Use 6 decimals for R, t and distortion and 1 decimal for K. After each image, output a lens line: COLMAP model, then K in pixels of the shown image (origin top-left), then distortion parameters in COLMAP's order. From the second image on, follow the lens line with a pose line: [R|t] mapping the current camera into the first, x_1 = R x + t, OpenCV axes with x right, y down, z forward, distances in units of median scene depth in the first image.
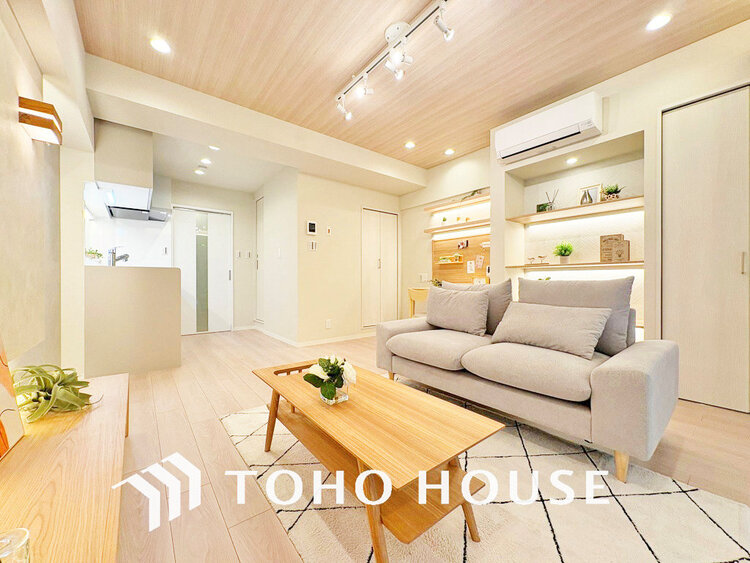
lens RADIAL K [[298.4, 0, 373.7], [0, 298.4, 282.9], [0, 0, 1]] dist [-0.002716, 0.001551]
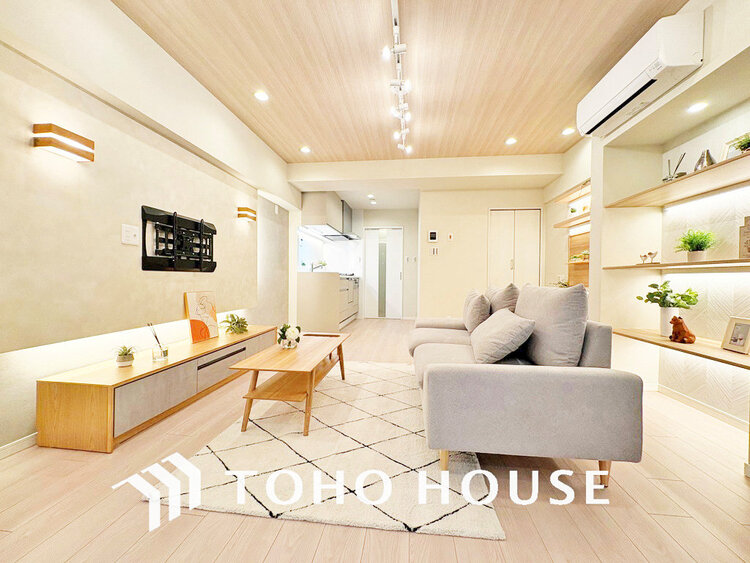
lens RADIAL K [[298.4, 0, 374.8], [0, 298.4, 279.2], [0, 0, 1]] dist [-0.002716, 0.001551]
pose [[0.706154, 0.008560, -0.708007, 0.459487], [-0.013892, 0.999902, -0.001766, -0.011469], [0.707922, 0.011083, 0.706203, 0.018971]]
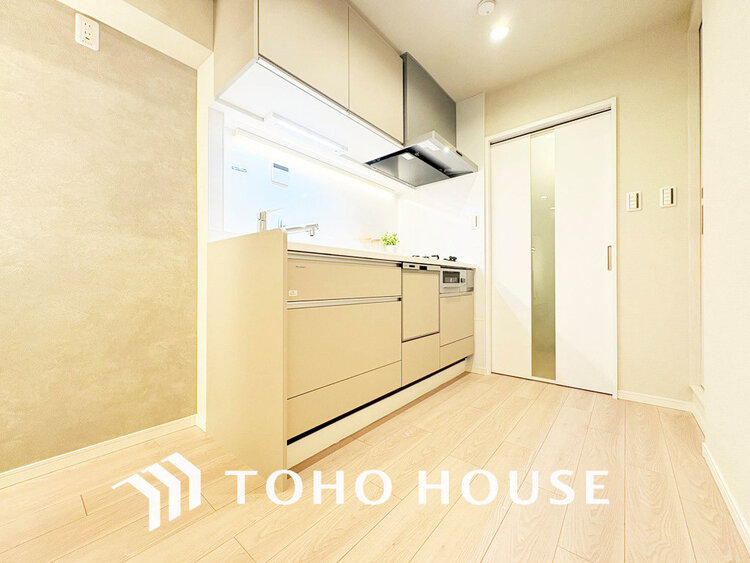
lens RADIAL K [[298.4, 0, 374.7], [0, 298.4, 281.2], [0, 0, 1]] dist [-0.002716, 0.001551]
pose [[0.214385, -0.003527, -0.976743, -0.201315], [-0.002309, 0.999989, -0.004118, 0.012144], [0.976746, 0.003138, 0.214375, 0.795626]]
